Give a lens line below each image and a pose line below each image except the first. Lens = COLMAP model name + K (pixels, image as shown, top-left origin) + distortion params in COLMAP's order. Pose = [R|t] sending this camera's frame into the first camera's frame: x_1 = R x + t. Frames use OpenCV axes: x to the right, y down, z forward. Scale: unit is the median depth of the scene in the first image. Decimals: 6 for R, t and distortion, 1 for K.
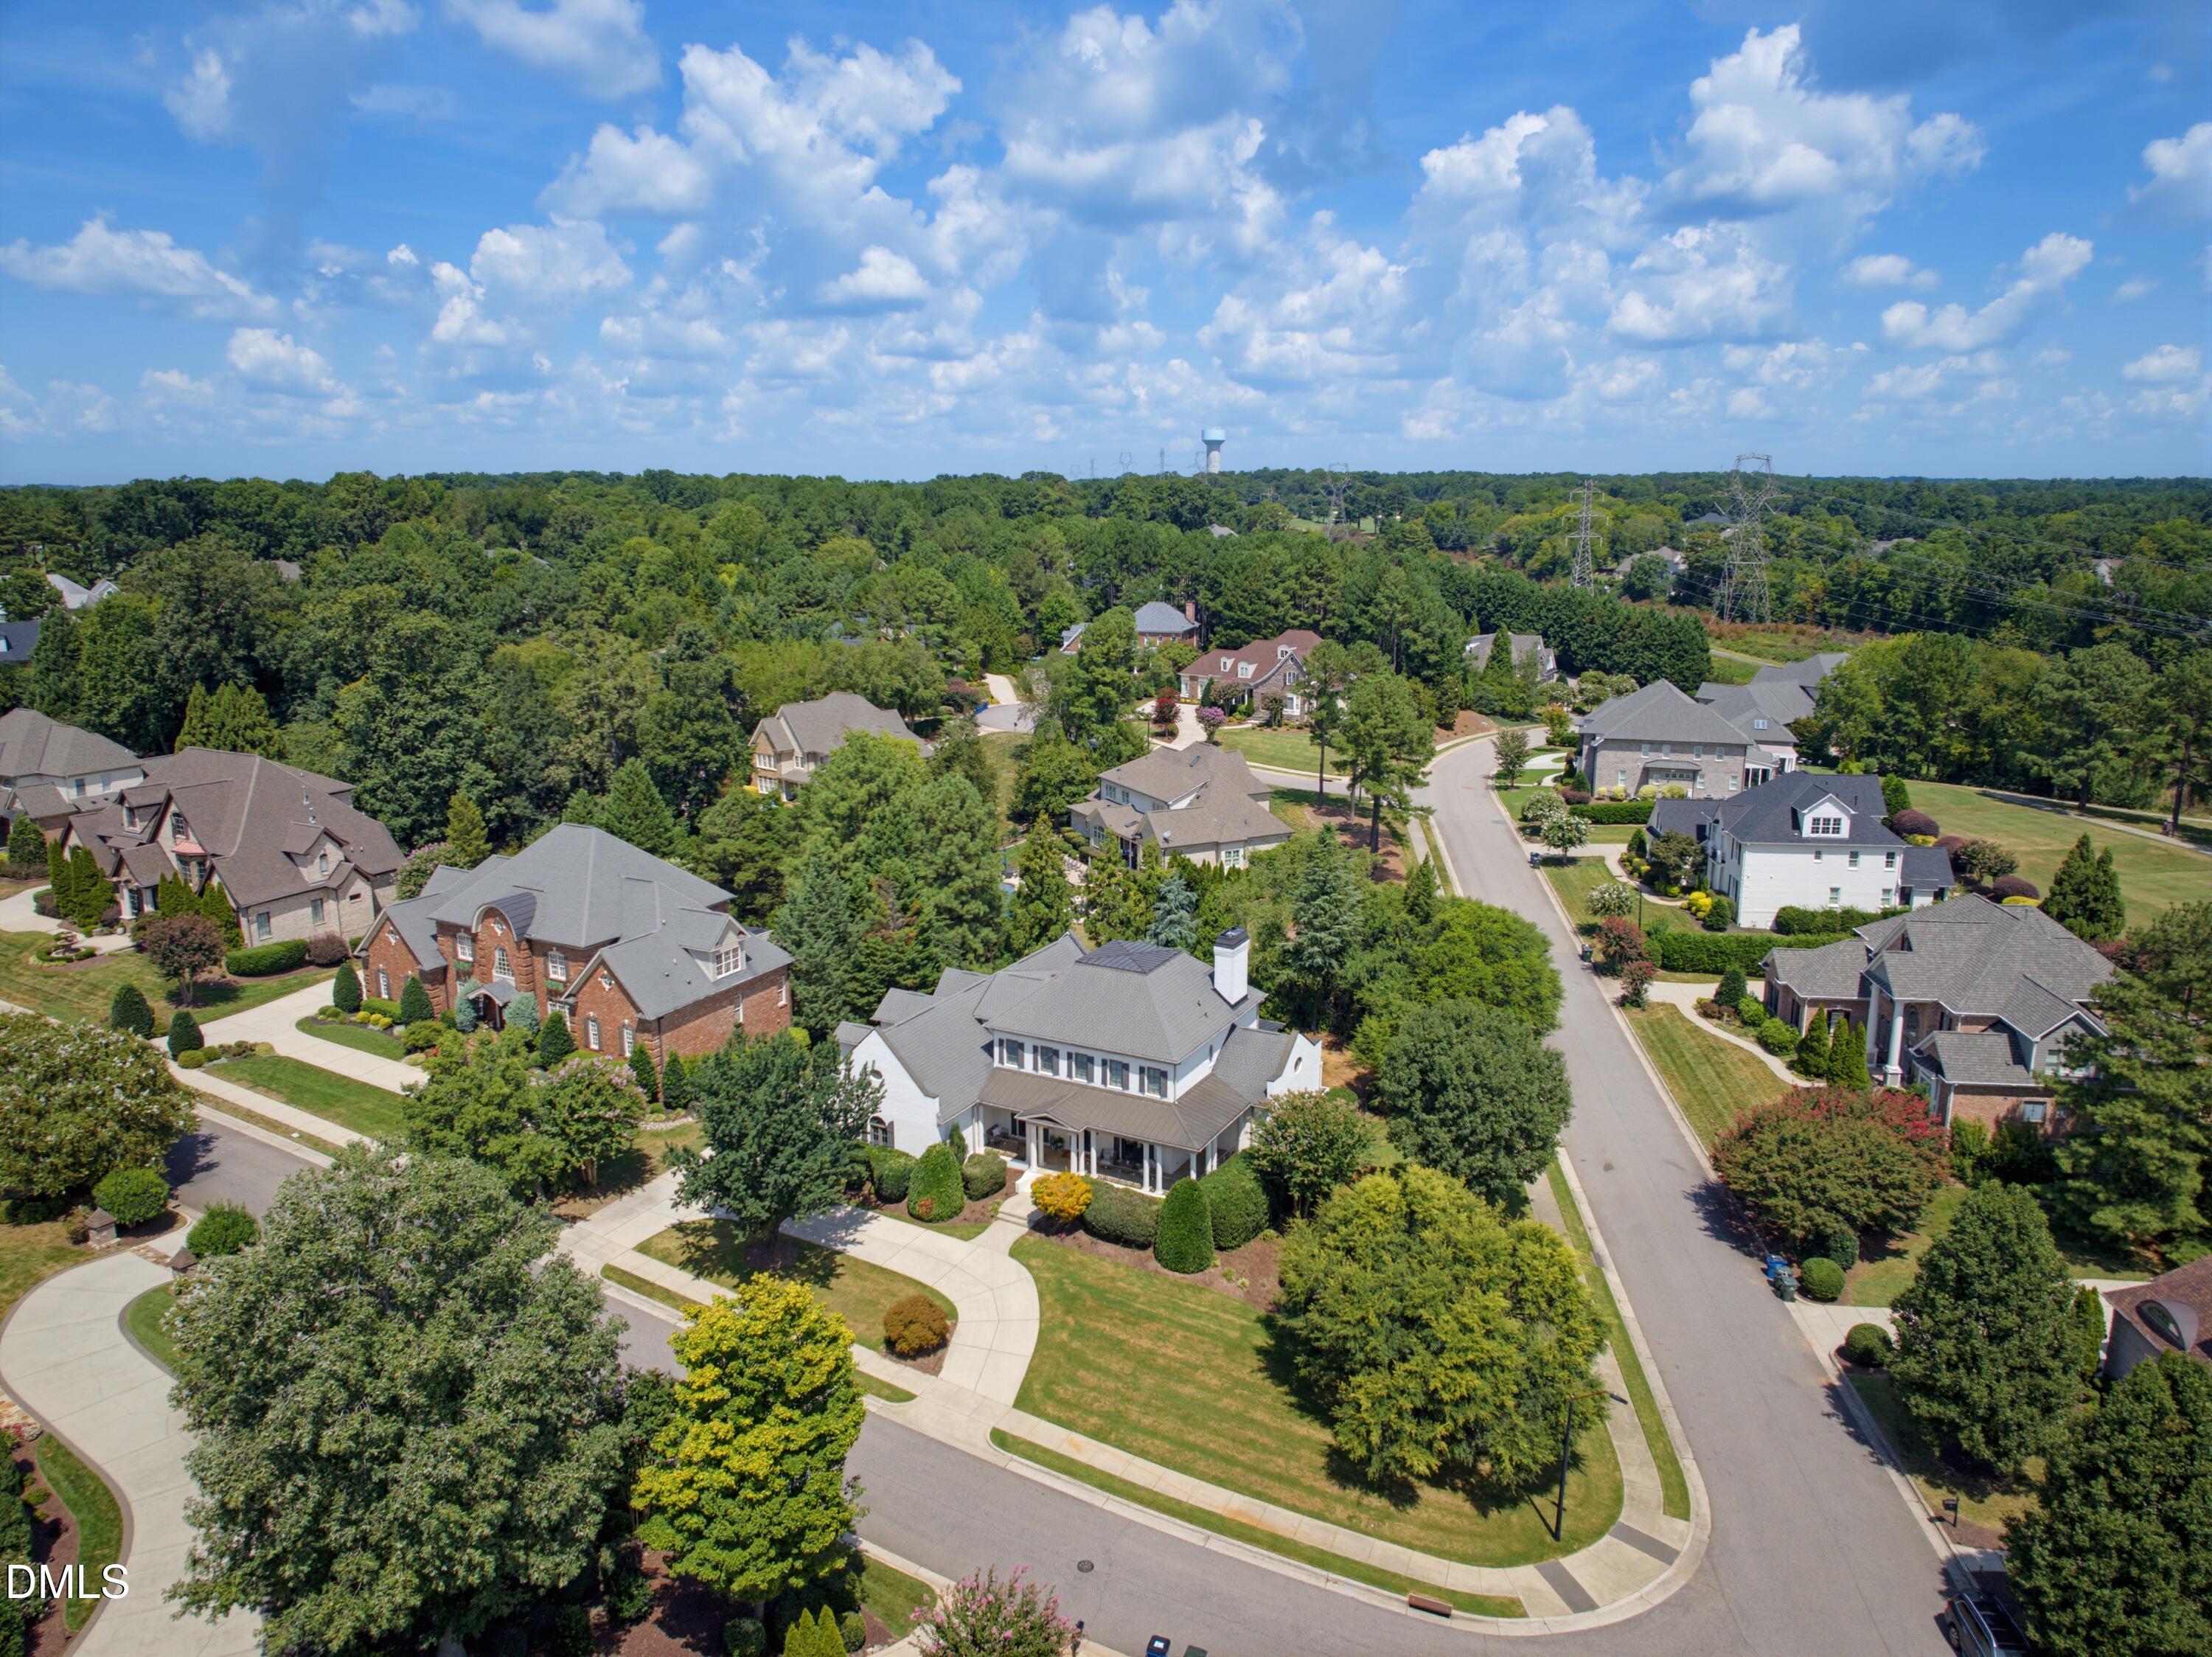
lens RADIAL K [[1538.5, 0, 1106.0], [0, 1538.5, 828.5], [0, 0, 1]] dist [0.038513, -0.082761]
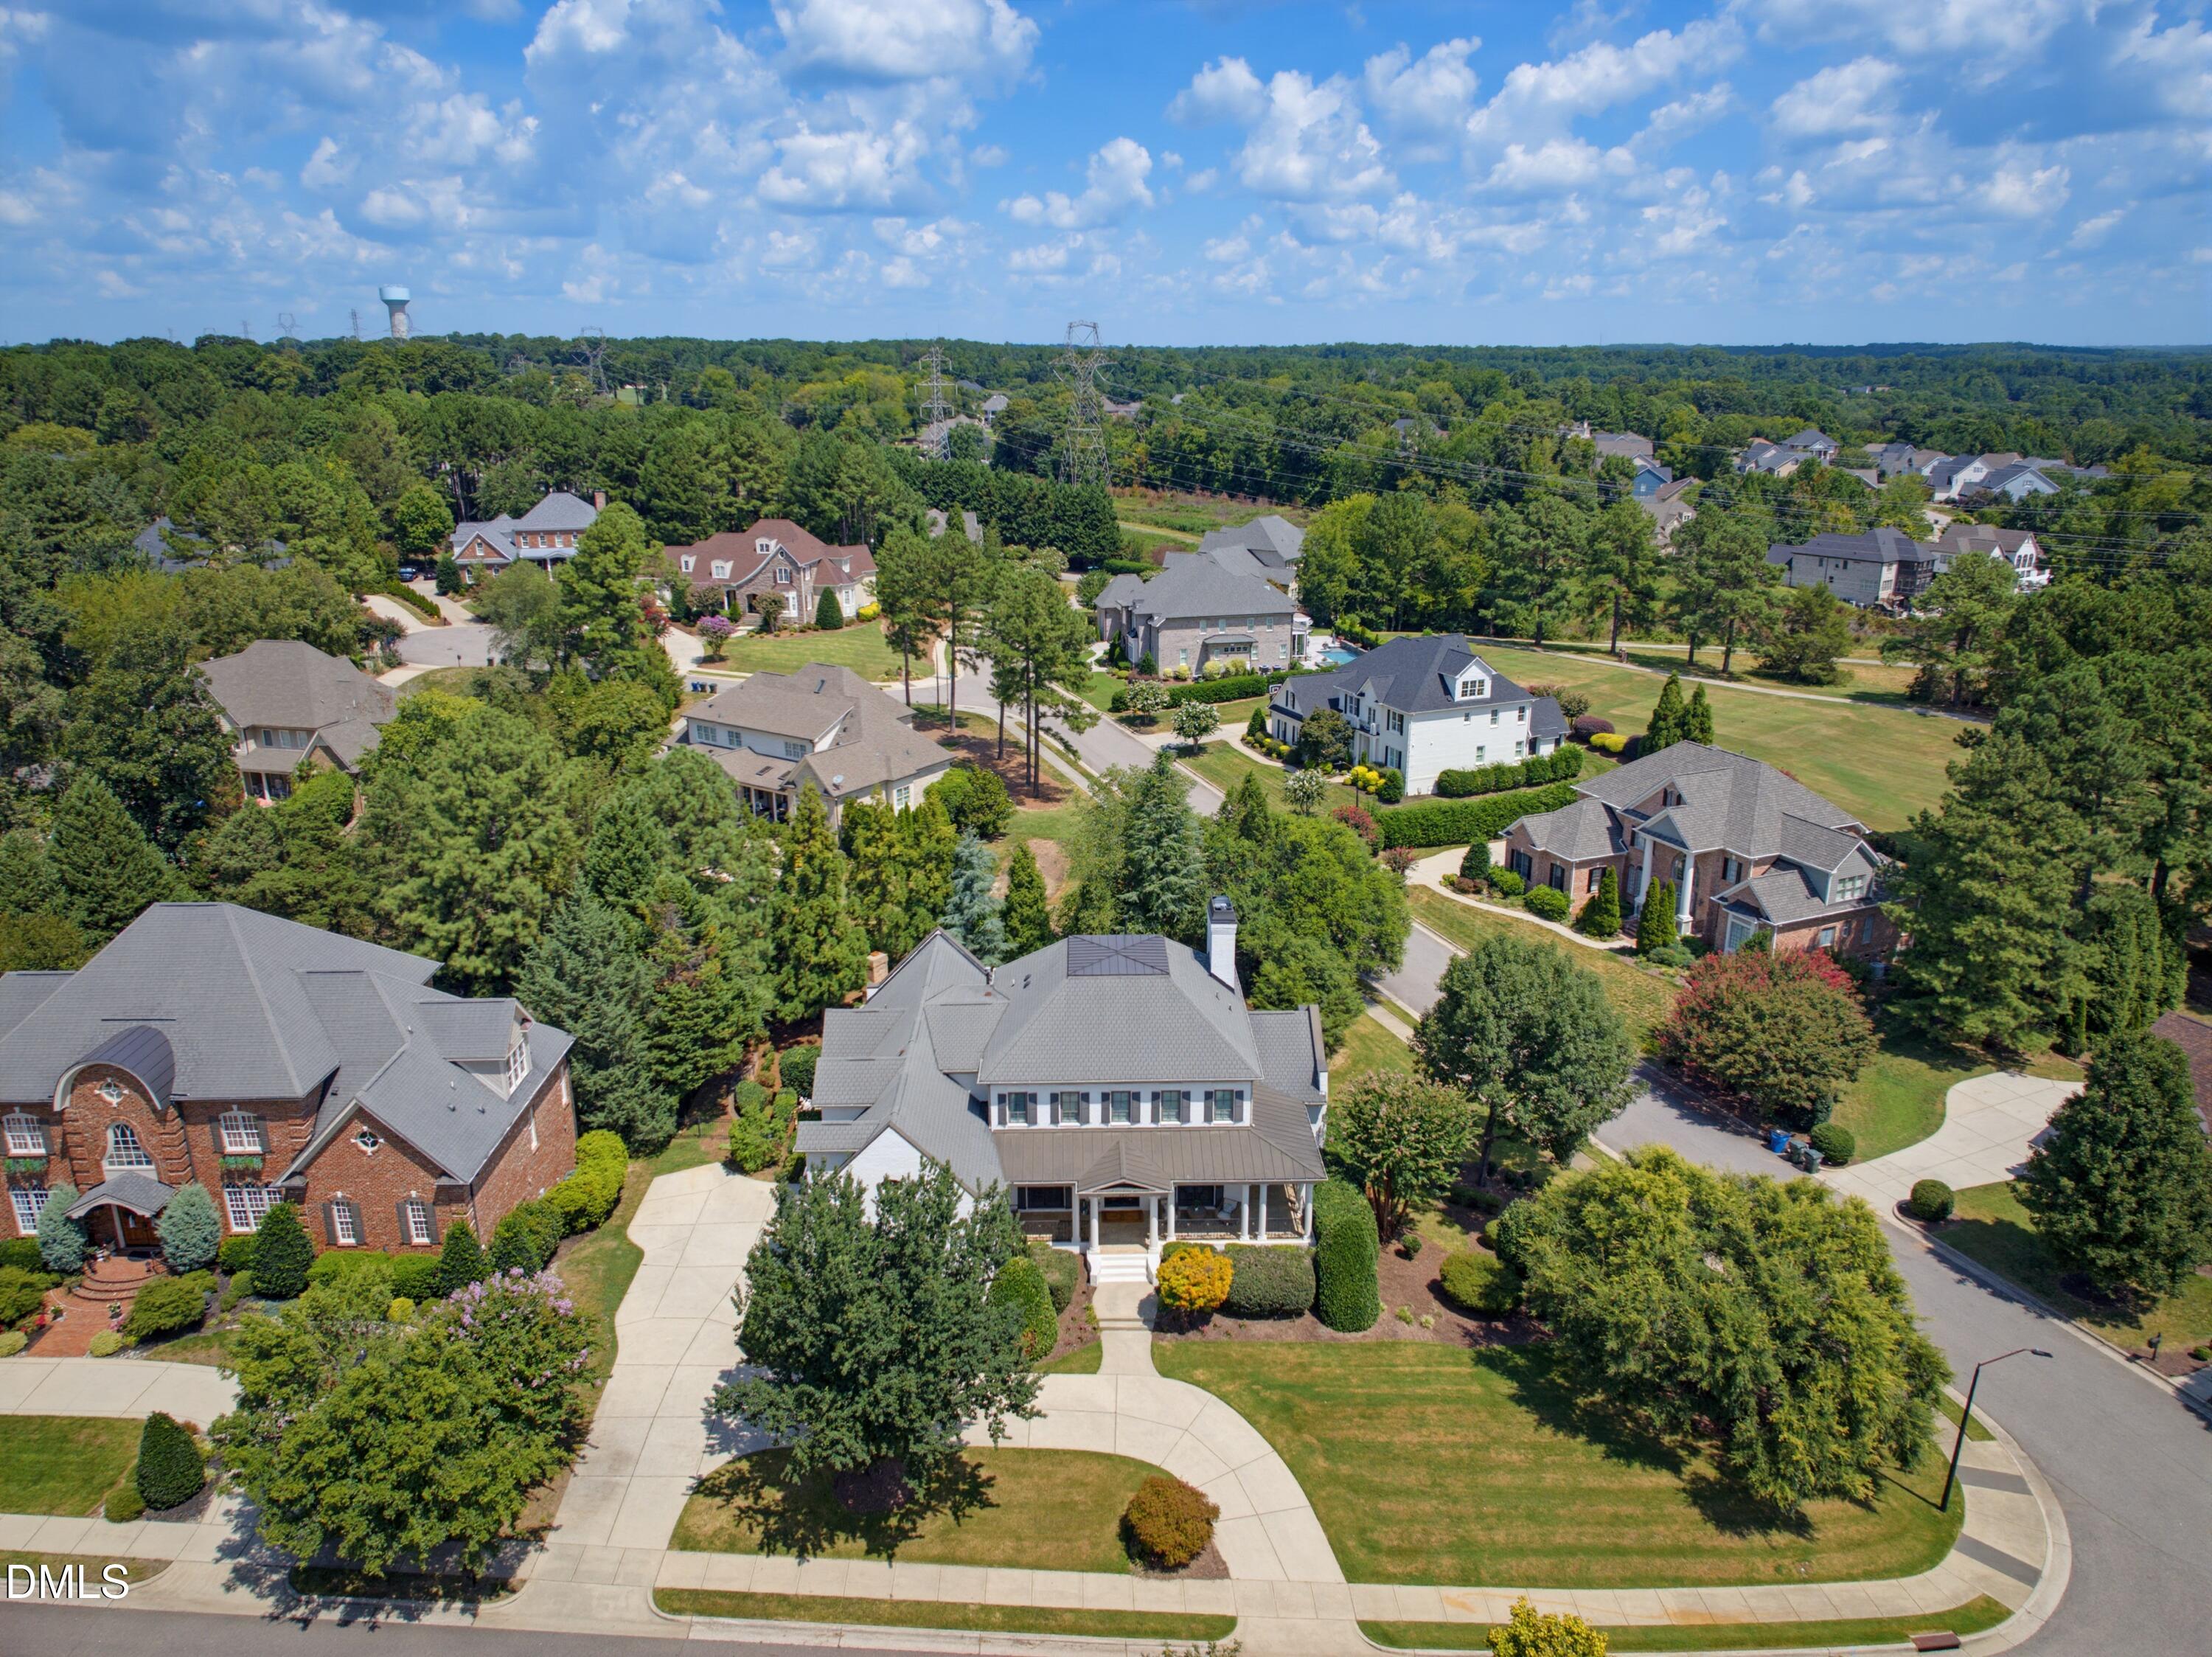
lens RADIAL K [[1530.8, 0, 1106.0], [0, 1530.8, 828.5], [0, 0, 1]] dist [-0.000738, -0.007863]
pose [[0.865612, -0.148691, 0.478128, -0.251517], [0.108762, 0.987926, 0.110328, -0.048784], [-0.488760, -0.043499, 0.871333, 0.221478]]
